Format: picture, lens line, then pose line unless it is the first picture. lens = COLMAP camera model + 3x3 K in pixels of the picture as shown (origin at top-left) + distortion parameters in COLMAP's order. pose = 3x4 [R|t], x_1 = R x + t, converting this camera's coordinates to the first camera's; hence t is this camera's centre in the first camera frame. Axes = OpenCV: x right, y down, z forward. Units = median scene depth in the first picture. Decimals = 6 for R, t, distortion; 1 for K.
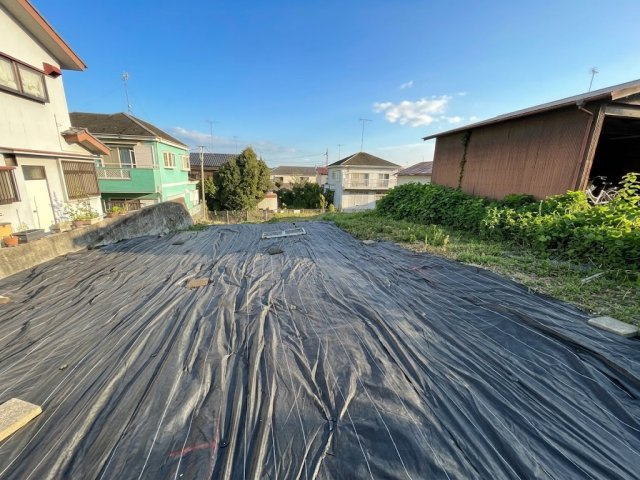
lens RADIAL K [[259.1, 0, 319.1], [0, 259.1, 238.2], [0, 0, 1]] dist [0.000064, 0.000119]
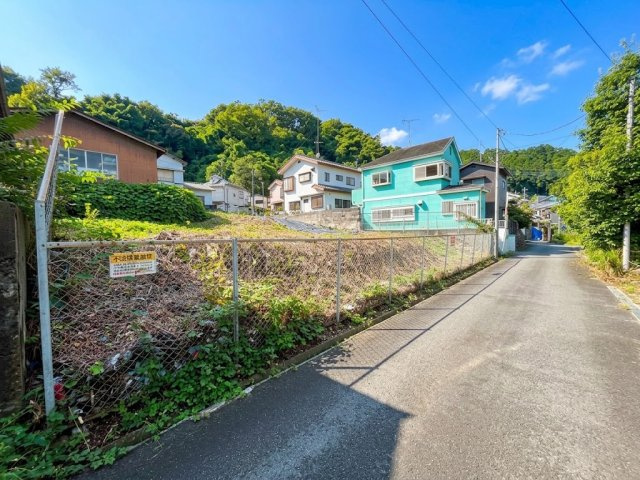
lens RADIAL K [[259.1, 0, 319.1], [0, 259.1, 238.2], [0, 0, 1]] dist [0.000064, 0.000119]
pose [[-0.815053, 0.006801, -0.579347, 0.612545], [-0.134595, 0.970353, 0.200745, -0.345589], [0.563536, 0.241595, -0.789974, 2.844584]]
